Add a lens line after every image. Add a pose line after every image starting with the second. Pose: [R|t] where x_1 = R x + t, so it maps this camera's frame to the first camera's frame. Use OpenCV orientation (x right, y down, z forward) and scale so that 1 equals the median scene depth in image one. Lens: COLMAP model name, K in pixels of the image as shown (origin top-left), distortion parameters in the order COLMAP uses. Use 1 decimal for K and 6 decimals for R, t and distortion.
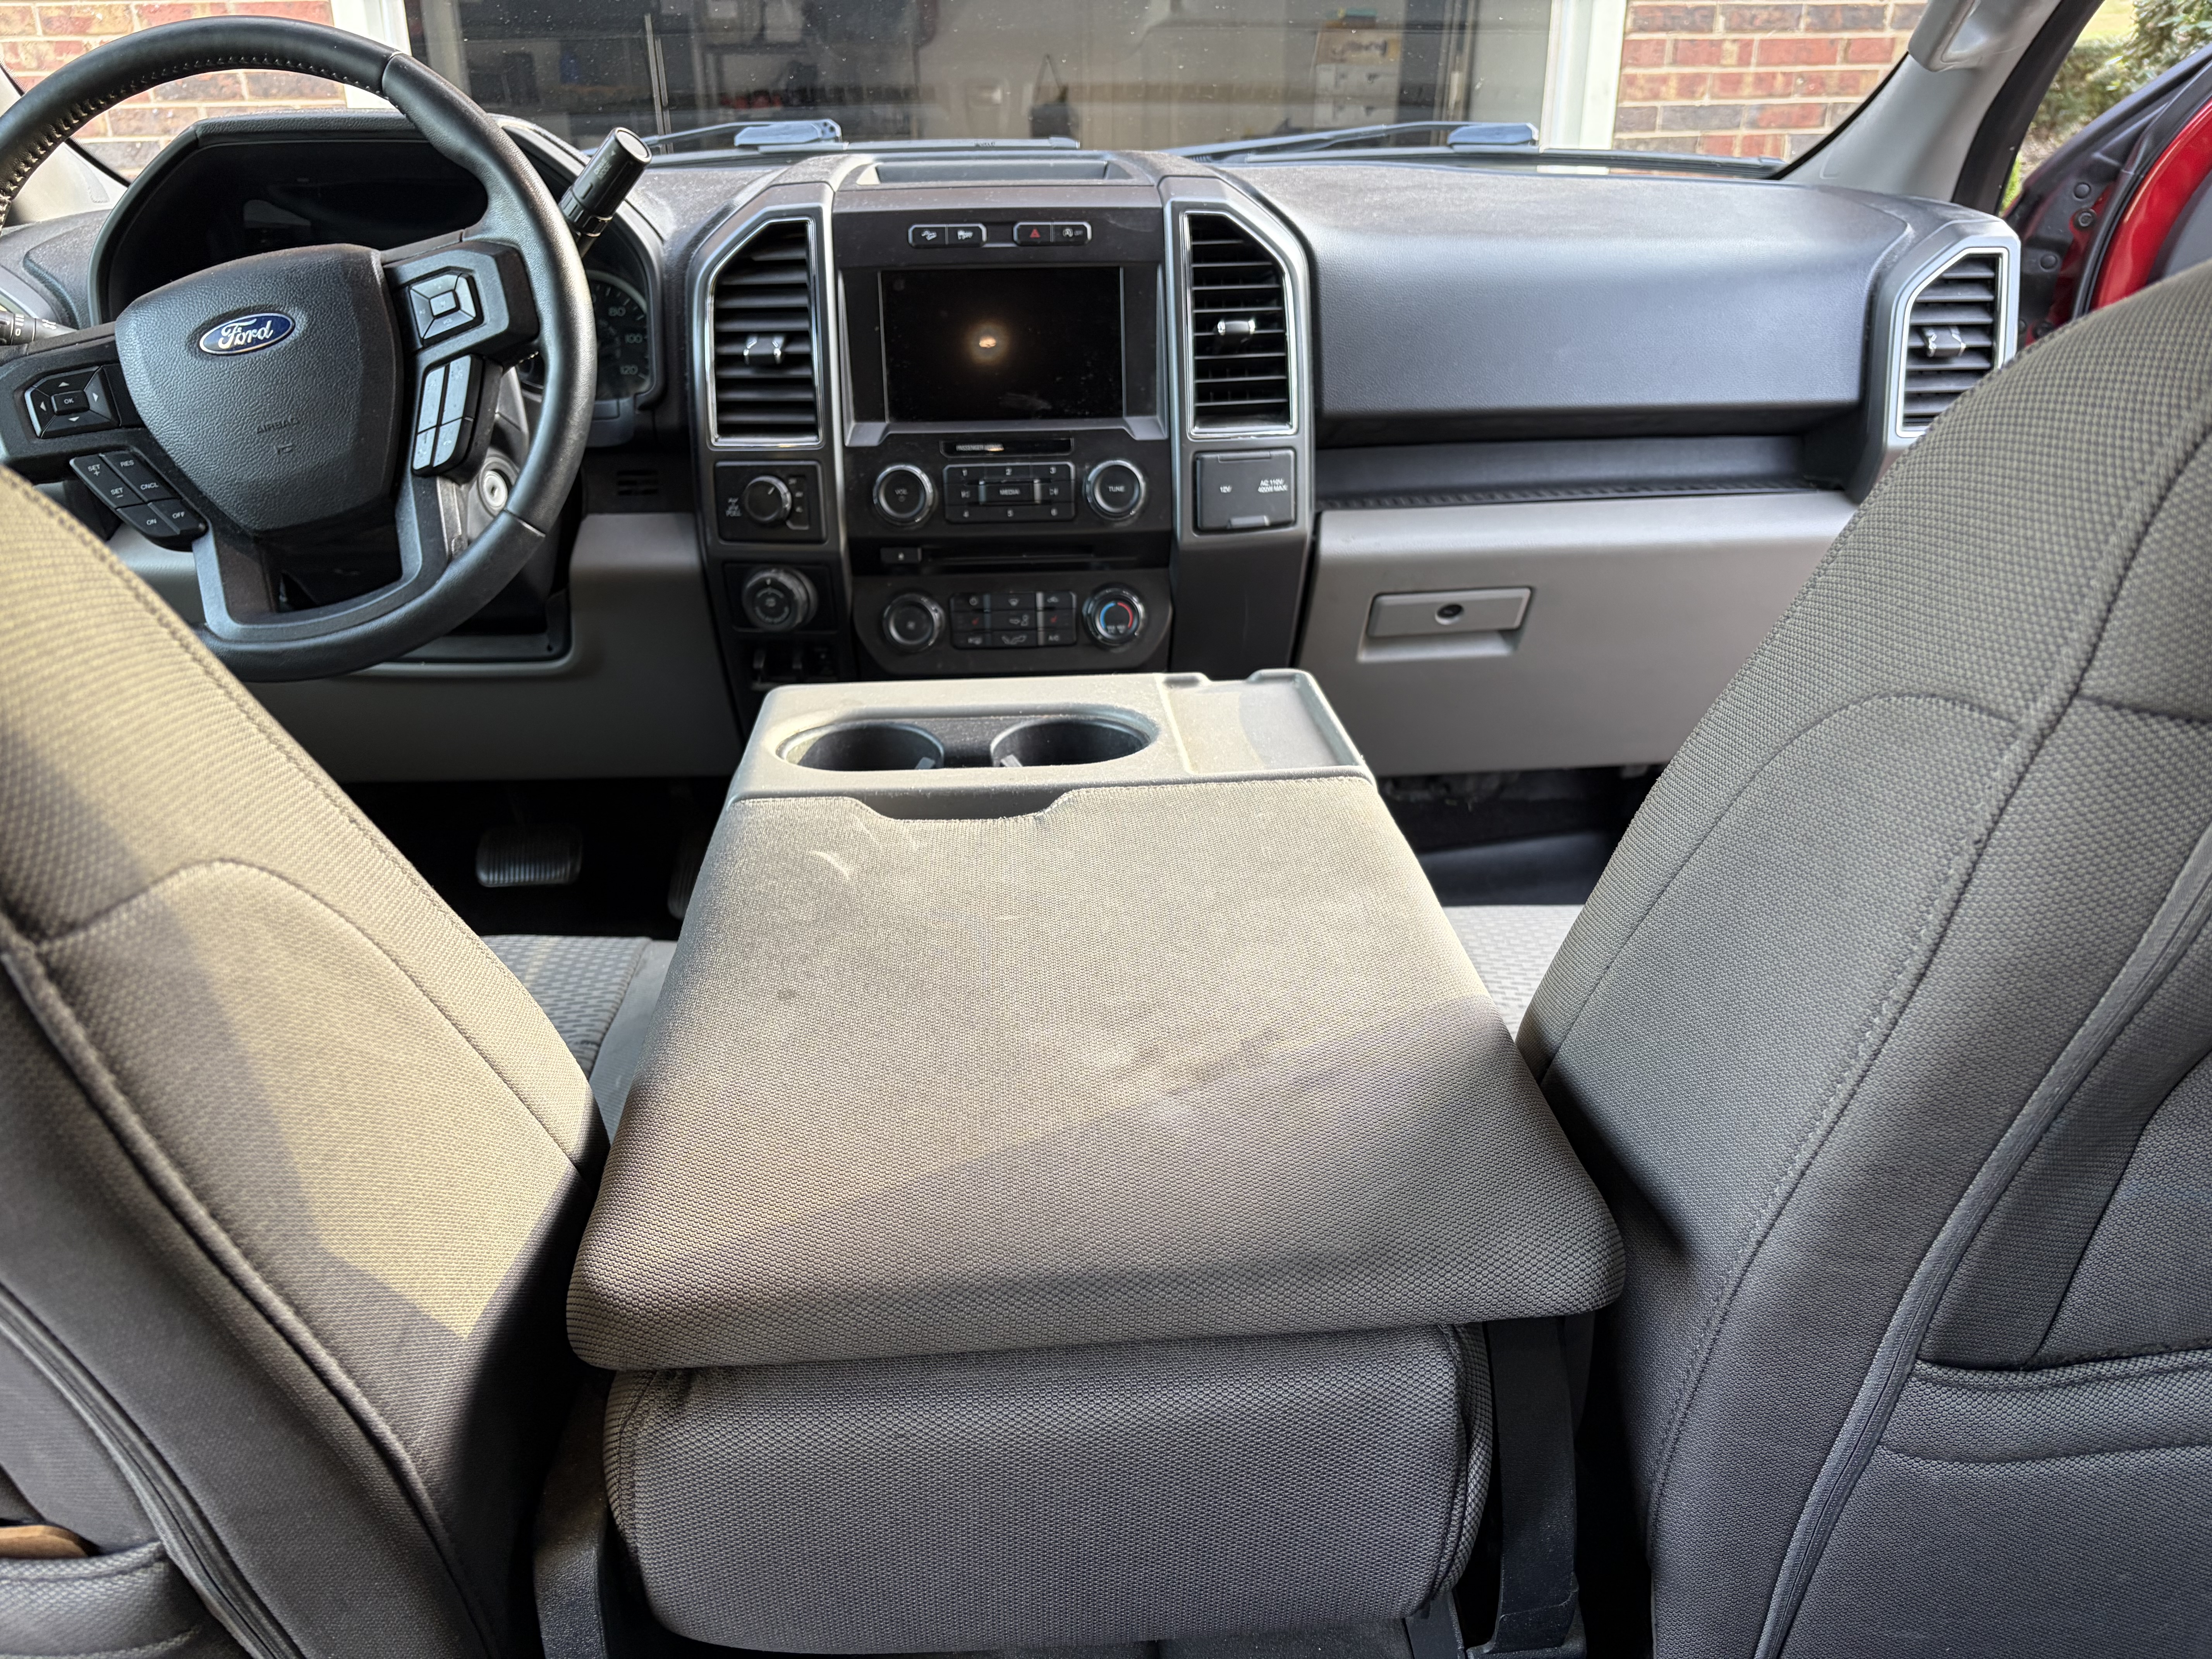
lens RADIAL K [[1728.1, 0, 1111.2], [0, 1728.1, 872.1], [0, 0, 1]] dist [0.064183, -0.034577]
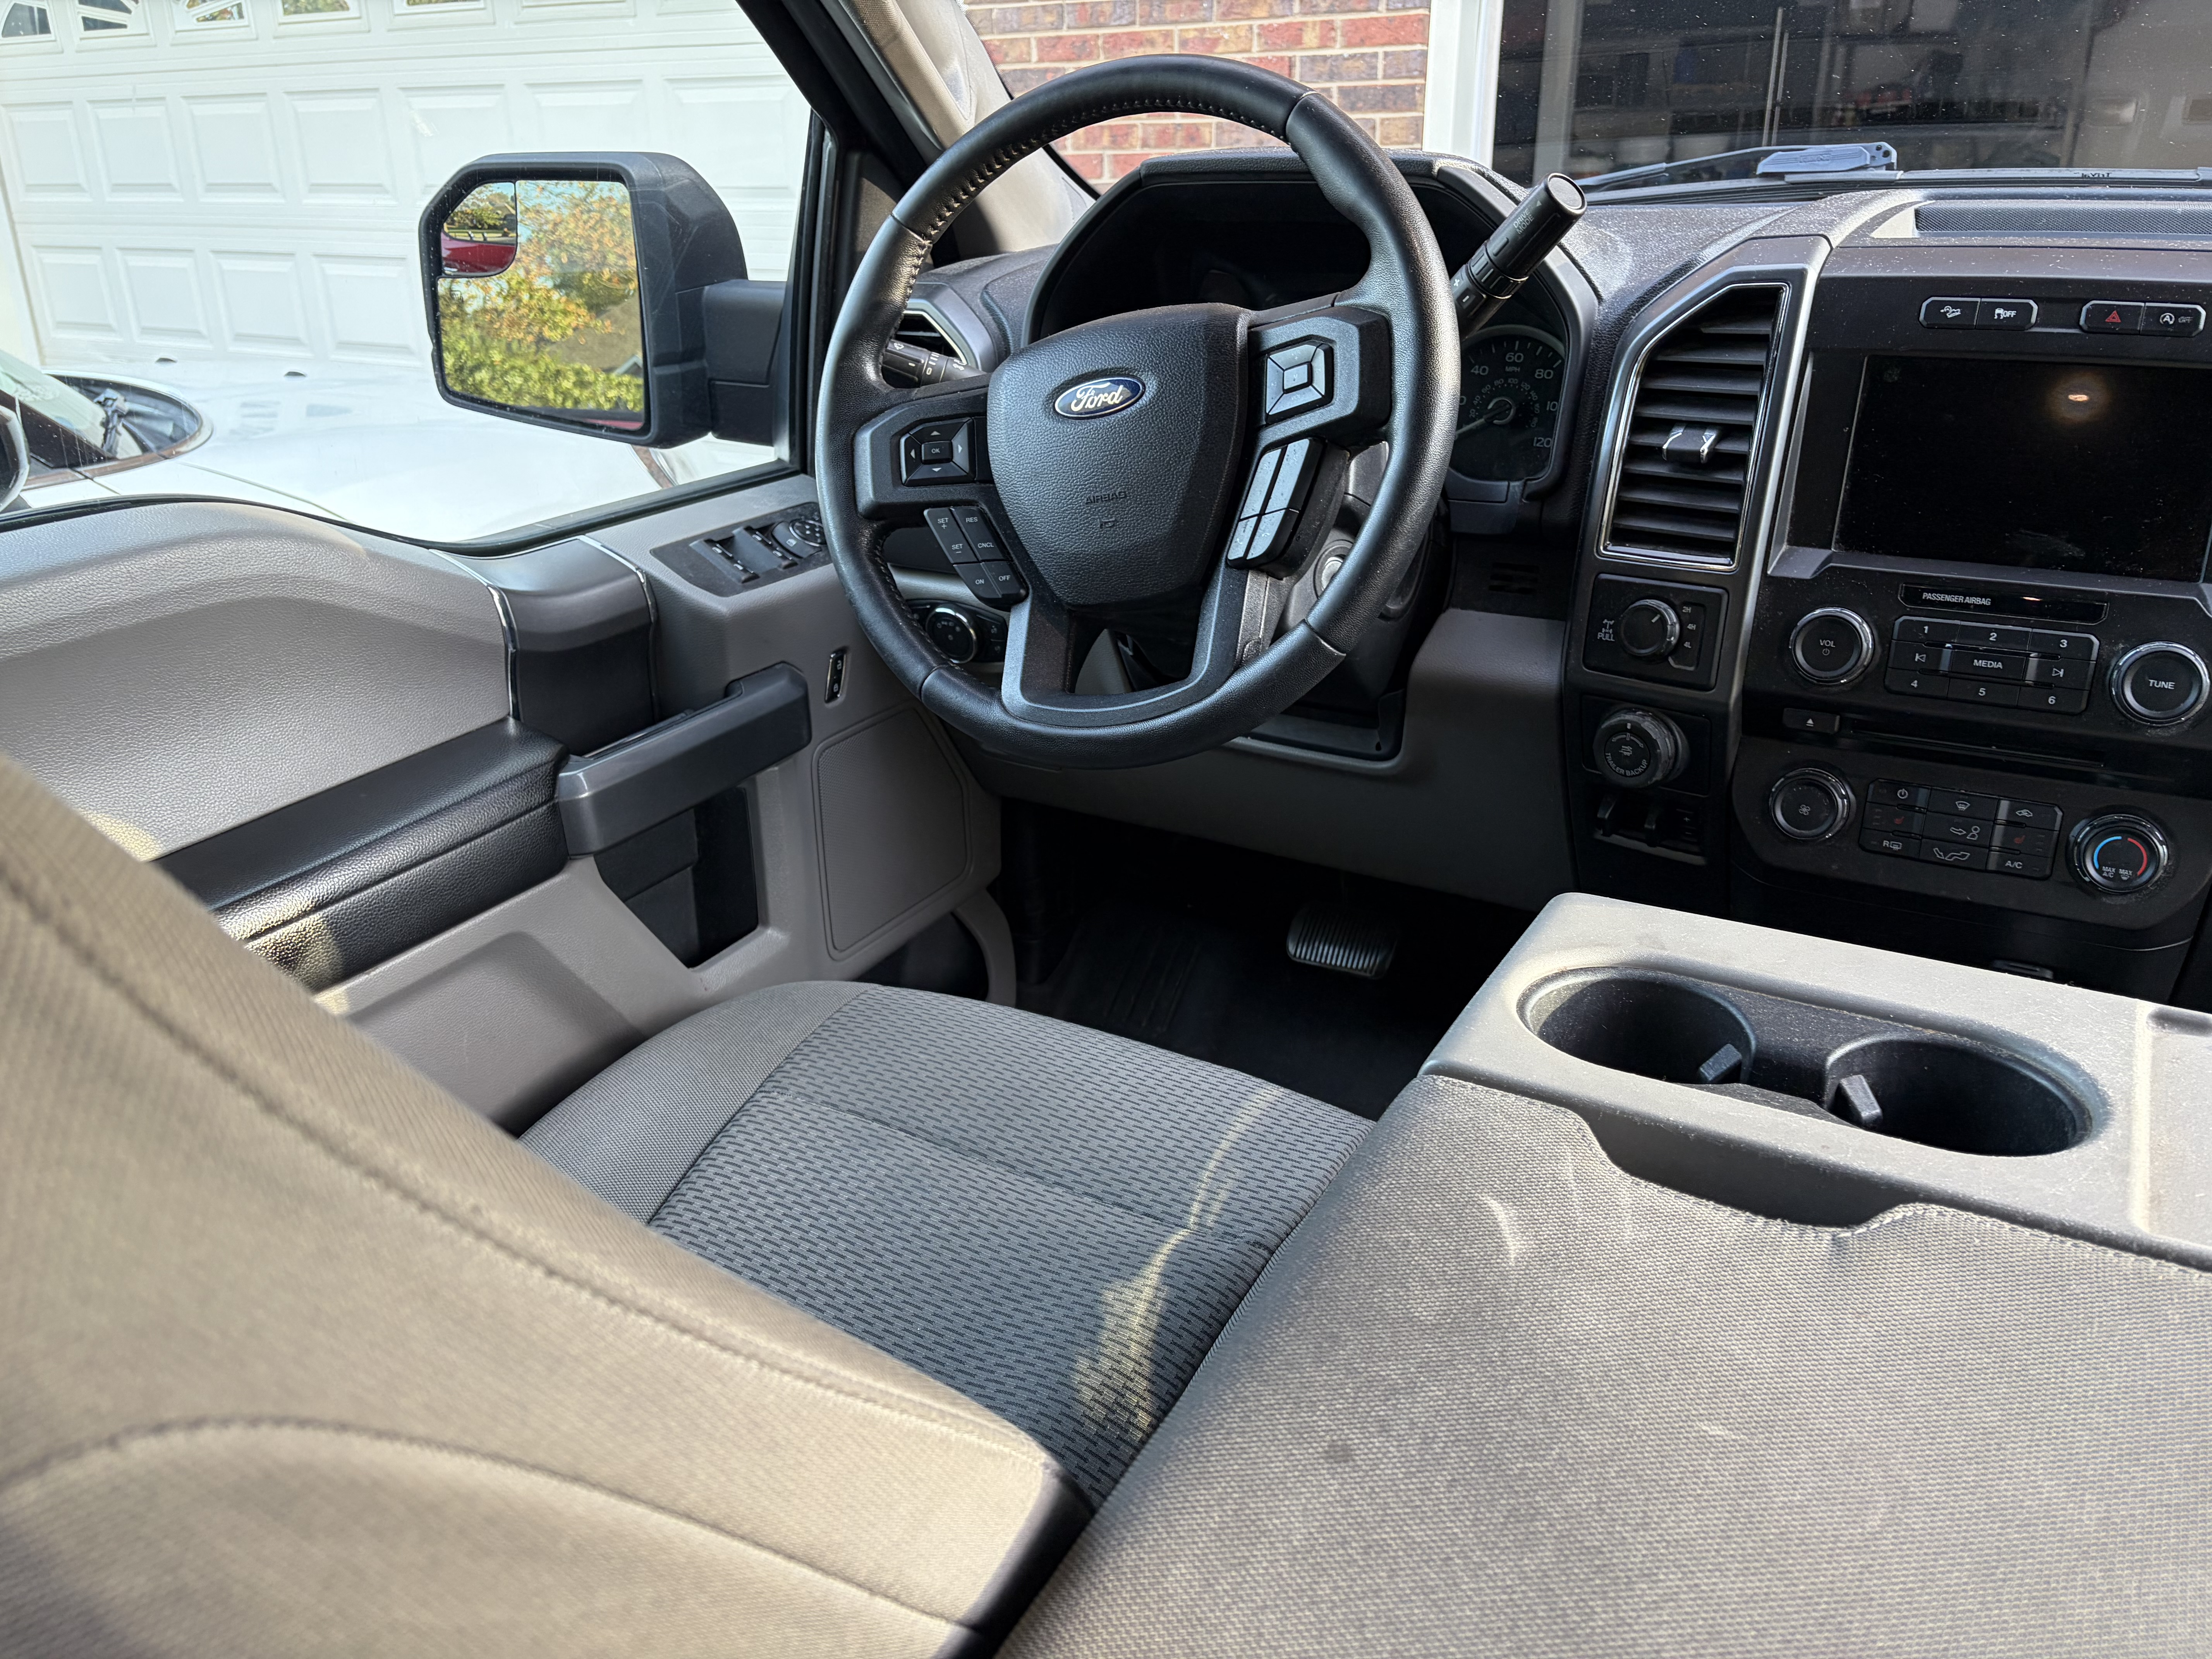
lens RADIAL K [[1728.1, 0, 1111.2], [0, 1728.1, 872.1], [0, 0, 1]] dist [0.064183, -0.034577]
pose [[0.838281, 0.219980, -0.498893, 0.018300], [-0.218699, 0.973826, 0.061918, -0.102741], [0.499455, 0.057202, 0.864449, 0.196832]]
